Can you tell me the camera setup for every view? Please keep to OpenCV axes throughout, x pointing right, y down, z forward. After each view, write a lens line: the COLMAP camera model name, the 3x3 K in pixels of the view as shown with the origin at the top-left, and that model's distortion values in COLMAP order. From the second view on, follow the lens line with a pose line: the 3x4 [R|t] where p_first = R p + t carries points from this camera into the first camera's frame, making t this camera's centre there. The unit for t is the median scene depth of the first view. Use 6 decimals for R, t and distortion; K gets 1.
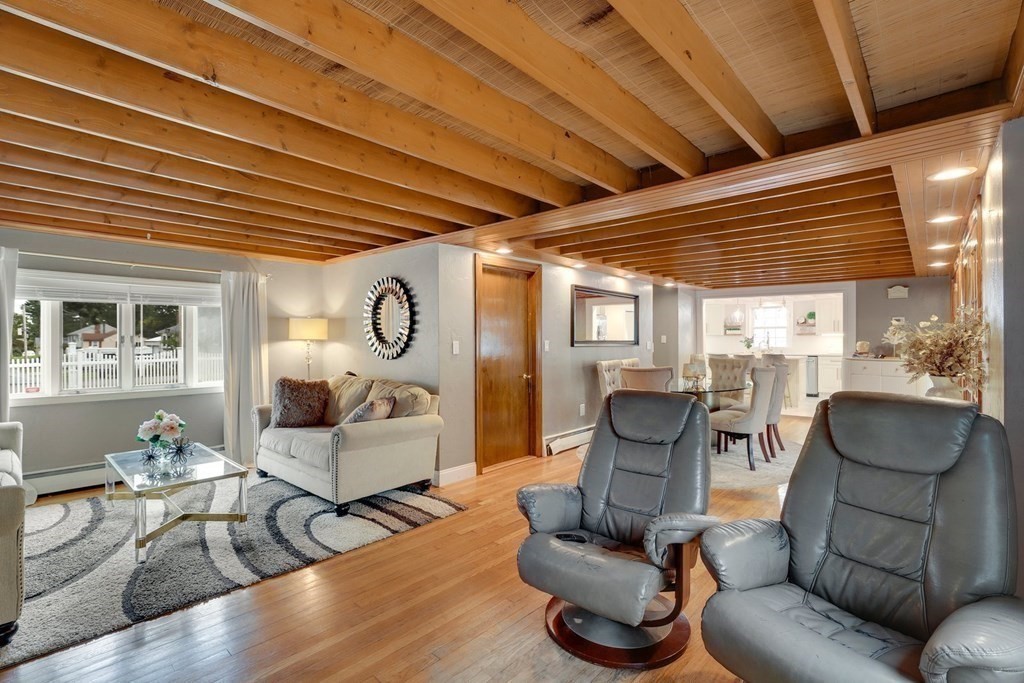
lens RADIAL K [[479.3, 0, 506.8], [0, 479.3, 340.9], [0, 0, 1]] dist [-0.000691, 0.000111]
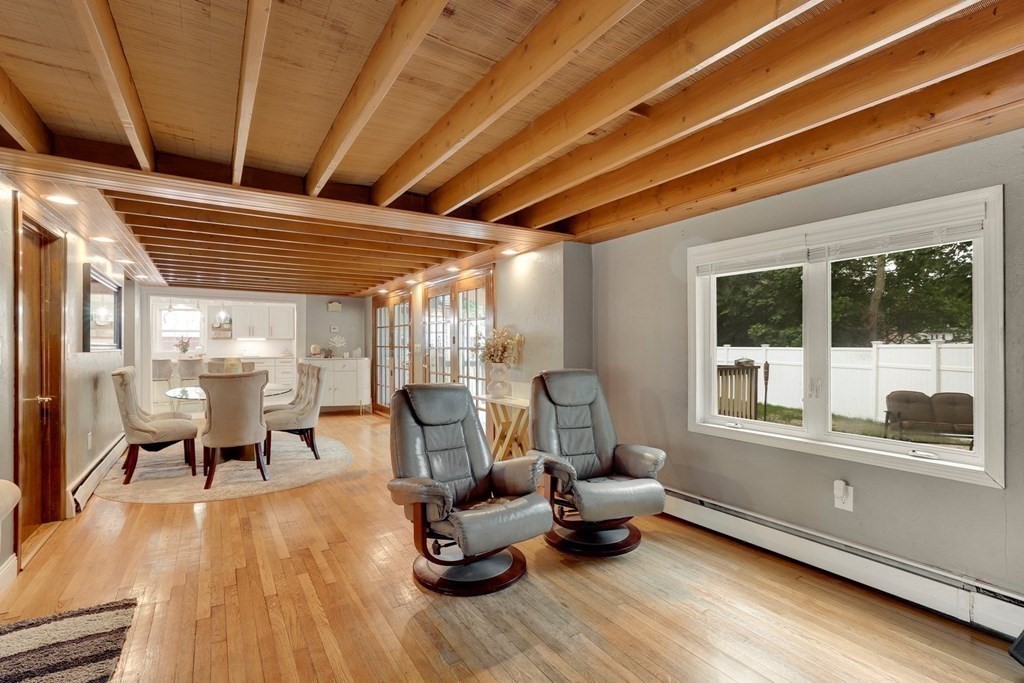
lens RADIAL K [[479.3, 0, 508.3], [0, 479.3, 344.3], [0, 0, 1]] dist [-0.000691, 0.000111]
pose [[0.272367, -0.000552, 0.962193, -0.398674], [0.003256, 0.999995, -0.000348, 0.003411], [-0.962188, 0.003228, 0.272367, 0.235667]]
